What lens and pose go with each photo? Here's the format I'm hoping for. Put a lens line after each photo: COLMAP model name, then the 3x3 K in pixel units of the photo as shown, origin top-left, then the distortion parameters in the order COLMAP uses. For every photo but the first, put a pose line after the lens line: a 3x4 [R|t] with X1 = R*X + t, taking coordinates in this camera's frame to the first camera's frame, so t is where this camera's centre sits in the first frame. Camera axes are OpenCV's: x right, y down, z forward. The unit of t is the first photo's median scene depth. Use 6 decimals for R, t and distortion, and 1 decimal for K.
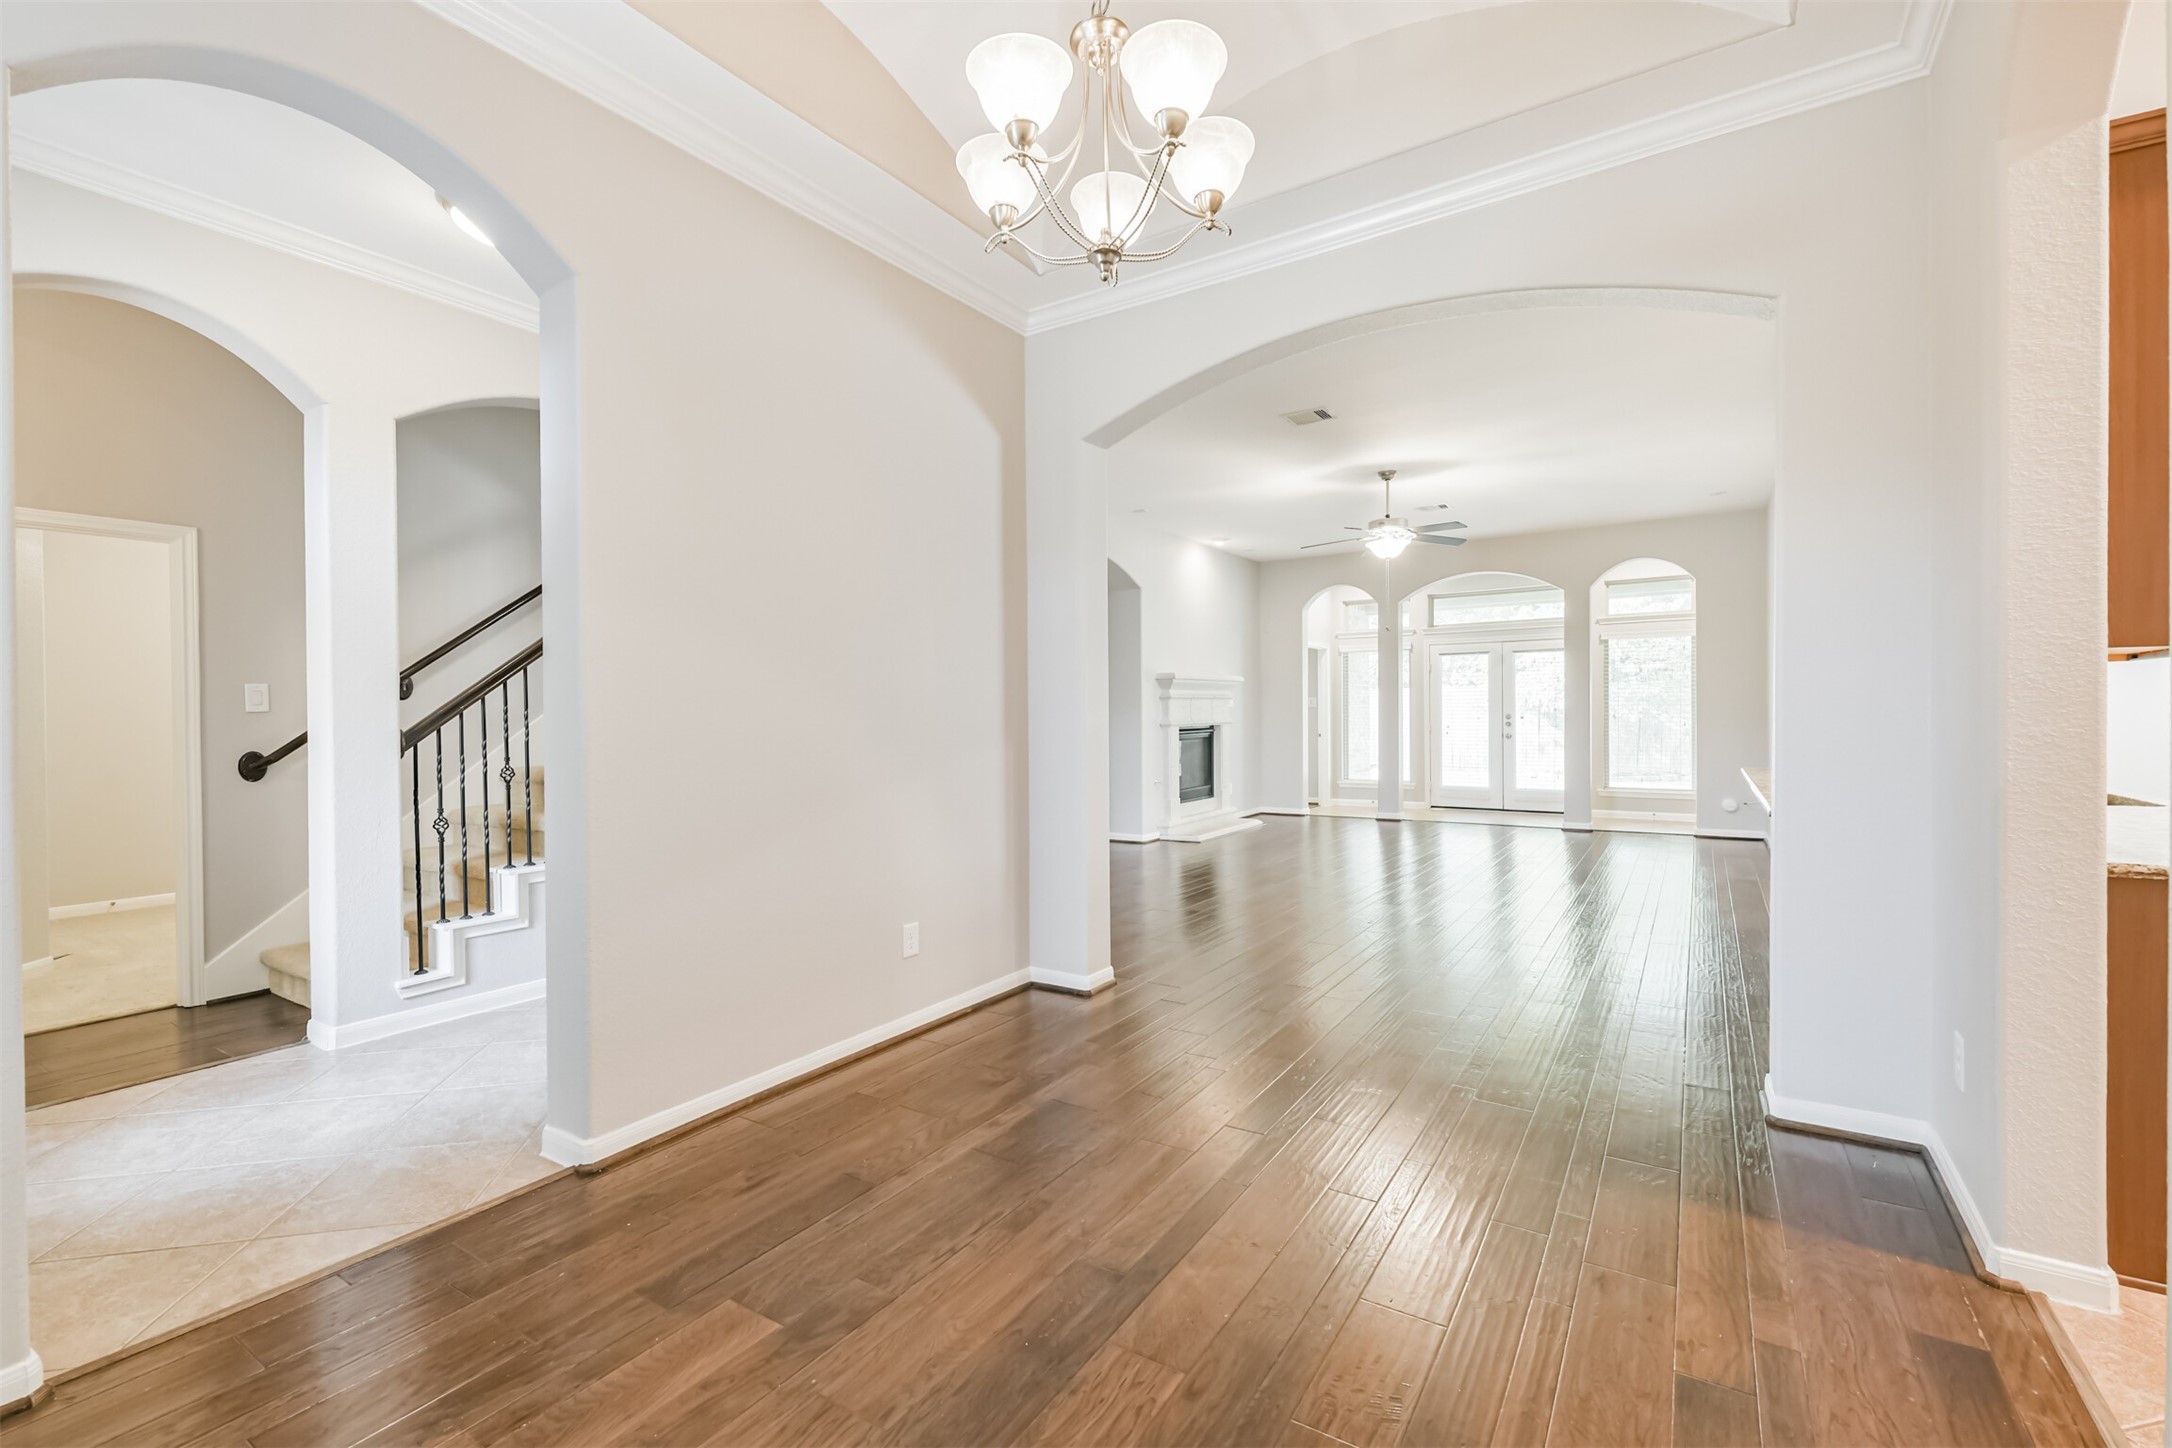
lens RADIAL K [[936.6, 0, 1081.2], [0, 936.6, 717.1], [0, 0, 1]] dist [0.010999, -0.007053]
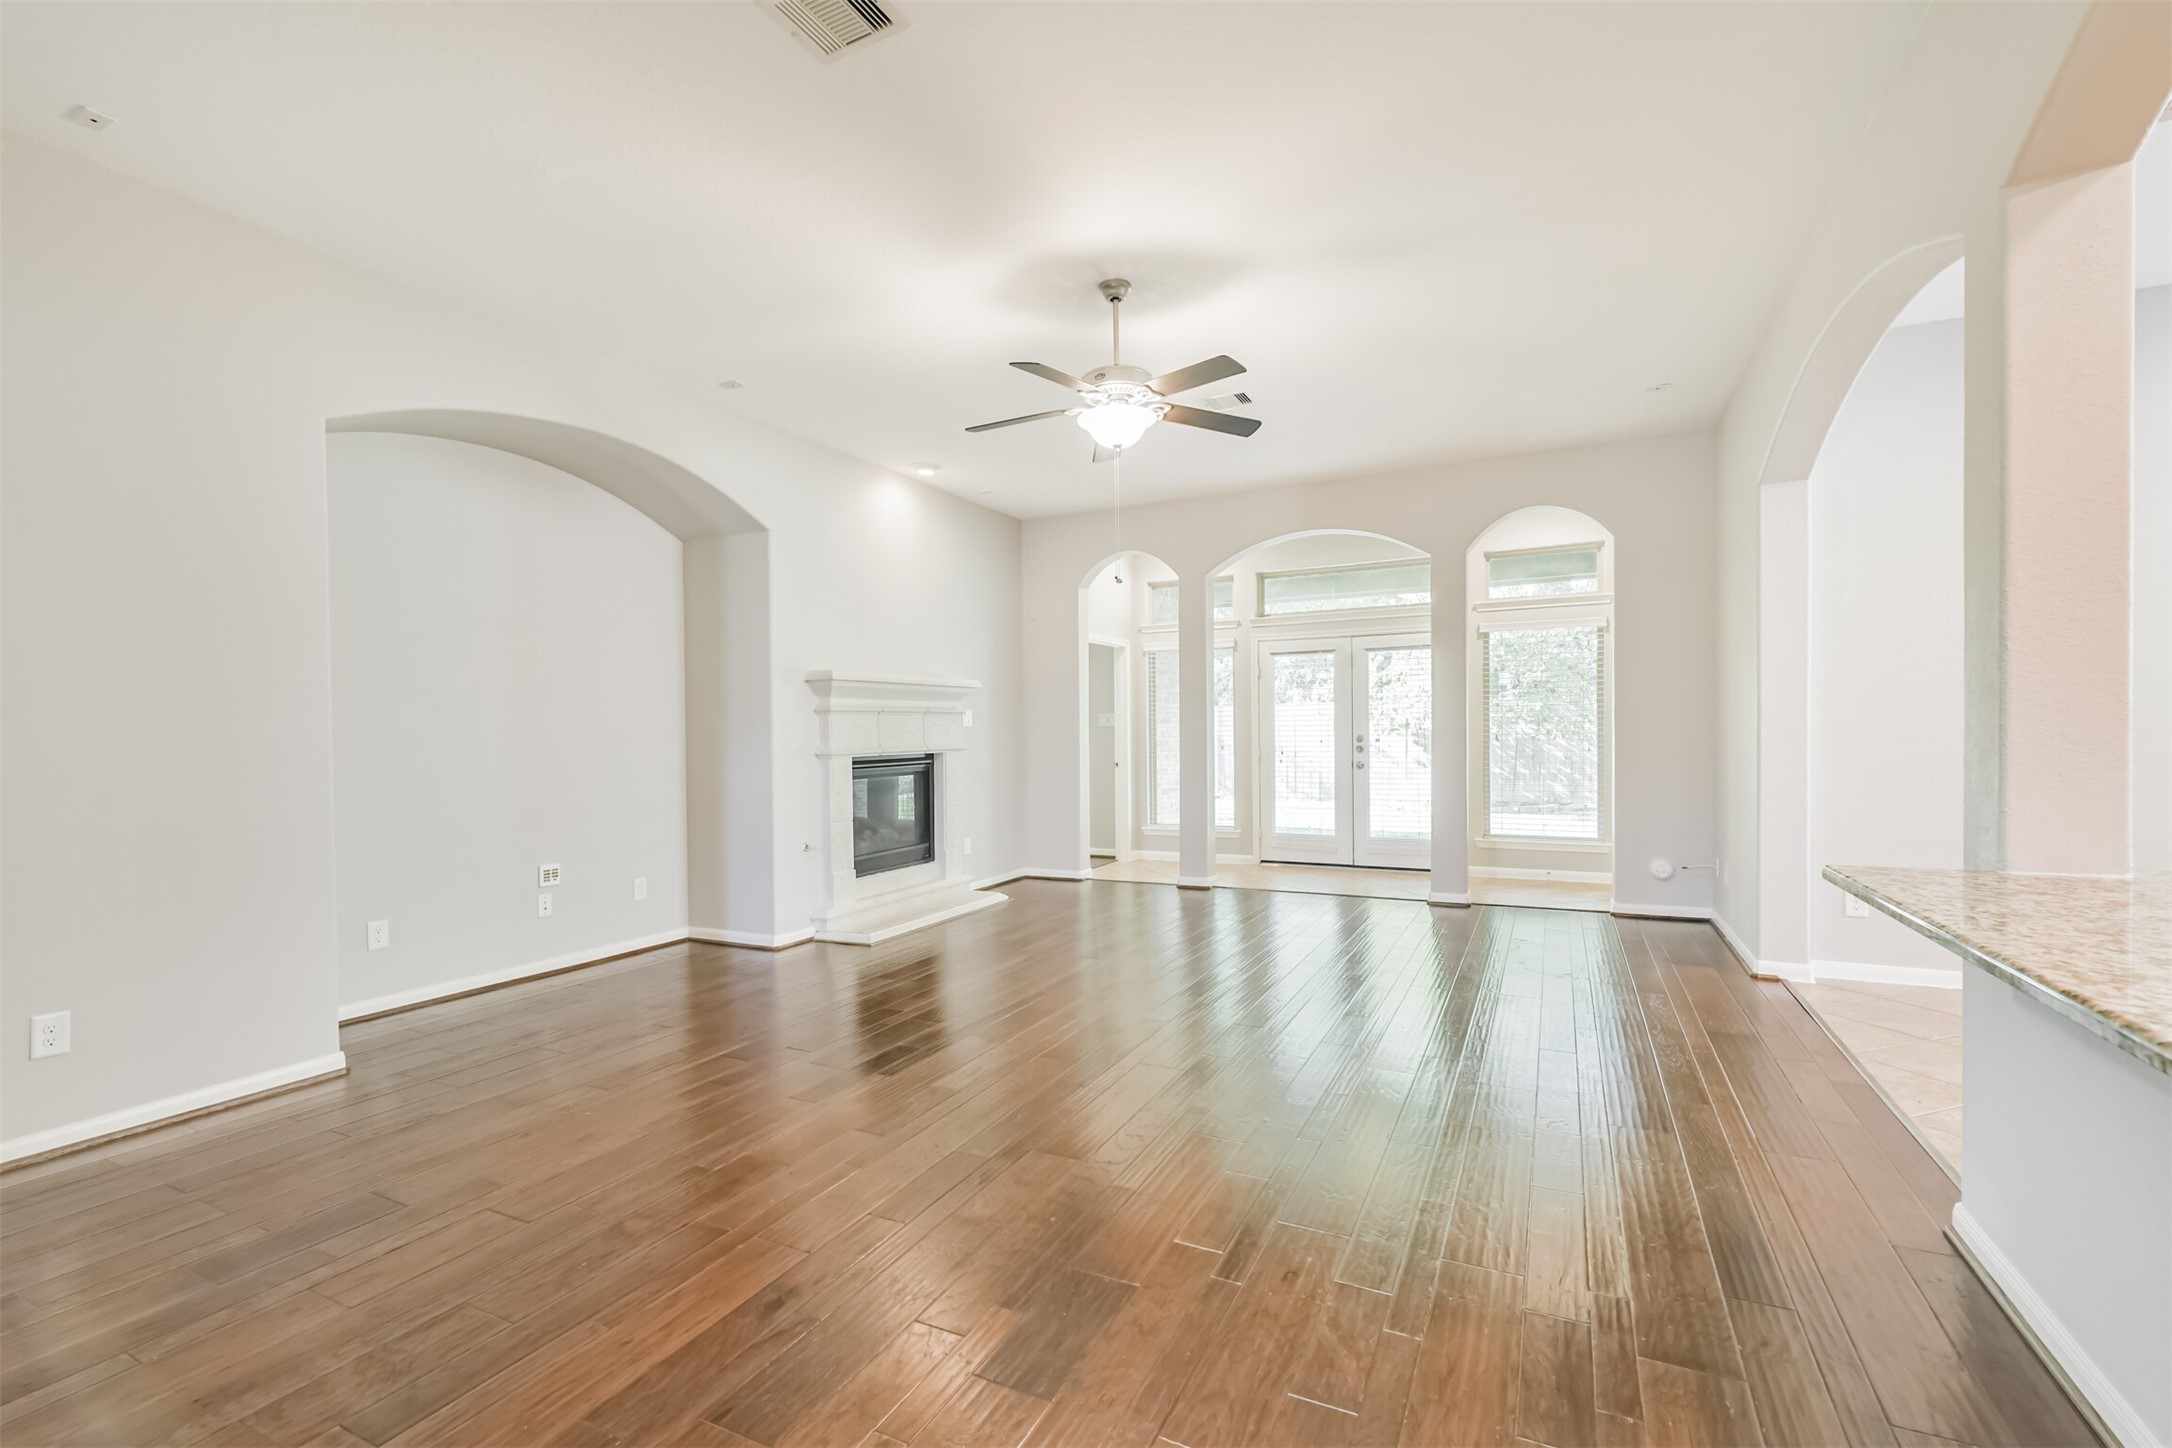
lens RADIAL K [[936.6, 0, 1084.8], [0, 936.6, 739.9], [0, 0, 1]] dist [0.010999, -0.007053]
pose [[0.992956, -0.002779, 0.118449, 0.165347], [0.002449, 0.999993, 0.002931, -0.002484], [-0.118456, -0.002621, 0.992956, 0.317630]]
